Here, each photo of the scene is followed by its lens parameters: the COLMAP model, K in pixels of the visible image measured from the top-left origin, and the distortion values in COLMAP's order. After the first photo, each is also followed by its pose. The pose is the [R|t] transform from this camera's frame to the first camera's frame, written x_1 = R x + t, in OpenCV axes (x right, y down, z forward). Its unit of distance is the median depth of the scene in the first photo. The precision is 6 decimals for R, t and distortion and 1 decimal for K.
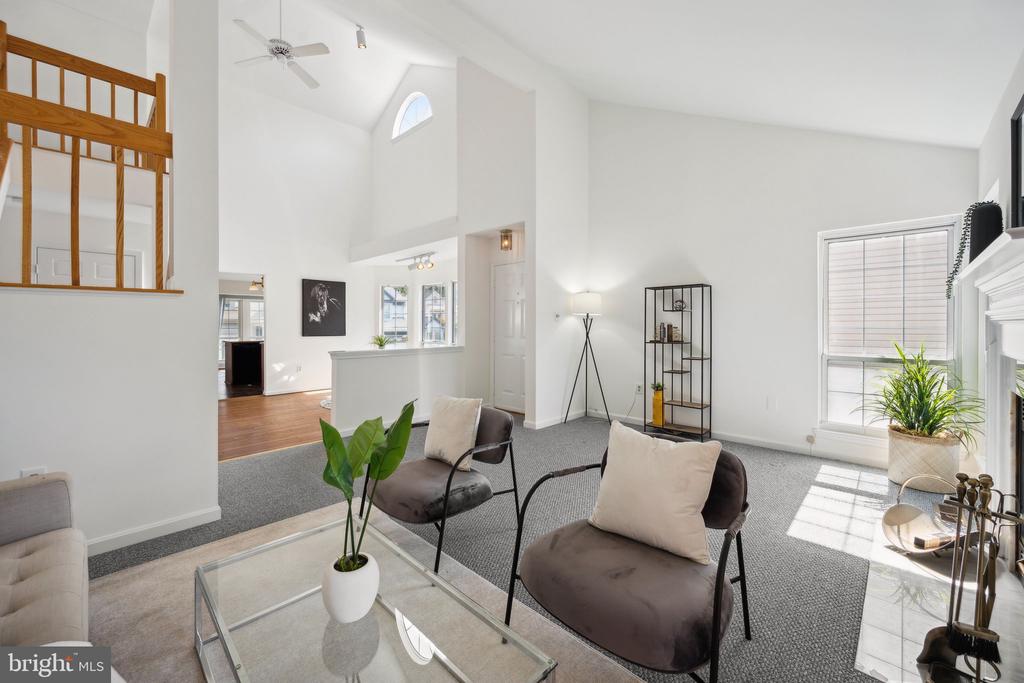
lens RADIAL K [[396.6, 0, 511.7], [0, 396.6, 324.4], [0, 0, 1]] dist [0.000471, 0.000040]
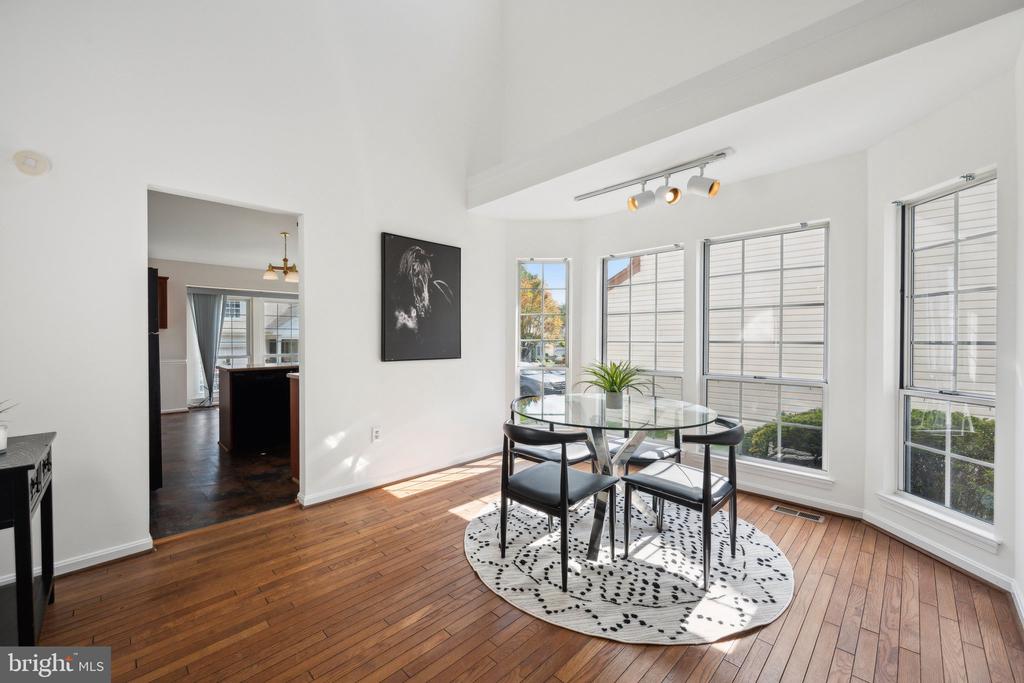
lens RADIAL K [[402.6, 0, 512.0], [0, 402.6, 341.5], [0, 0, 1]] dist [-0.001372, -0.000058]
pose [[0.999641, 0.003936, -0.026503, -0.364940], [-0.003694, 0.999951, 0.009159, 0.003101], [0.026537, -0.009058, 0.999607, 0.544692]]
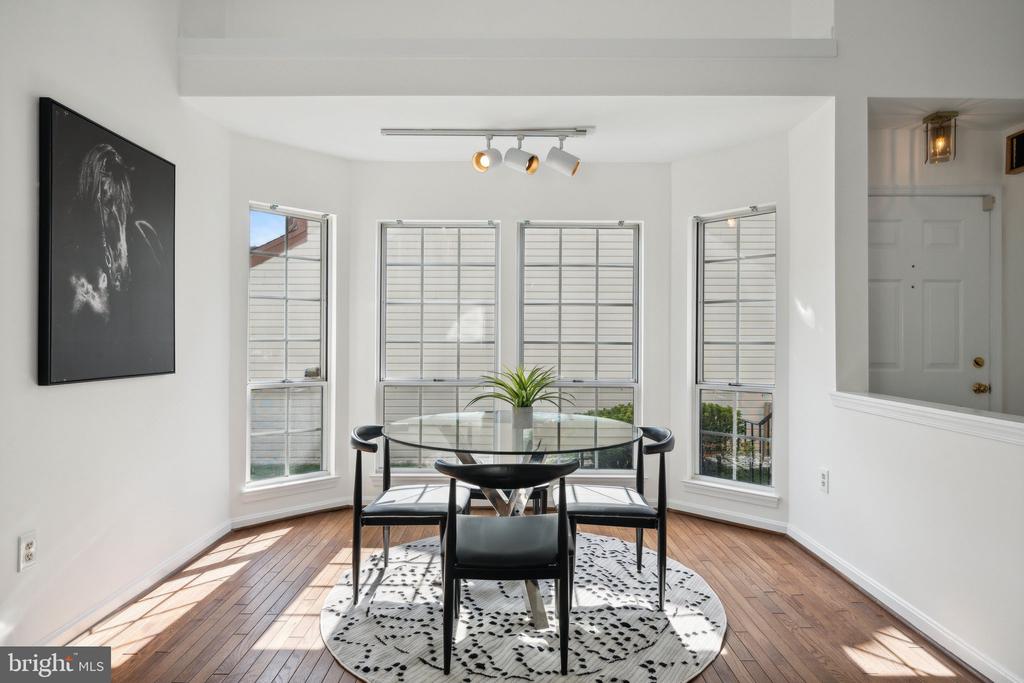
lens RADIAL K [[566.2, 0, 507.4], [0, 566.2, 343.6], [0, 0, 1]] dist [-0.003917, -0.000306]
pose [[0.729631, 0.003537, 0.683832, -0.543330], [-0.008352, 0.999958, 0.003739, 0.006248], [-0.683790, -0.008439, 0.729630, 0.624279]]
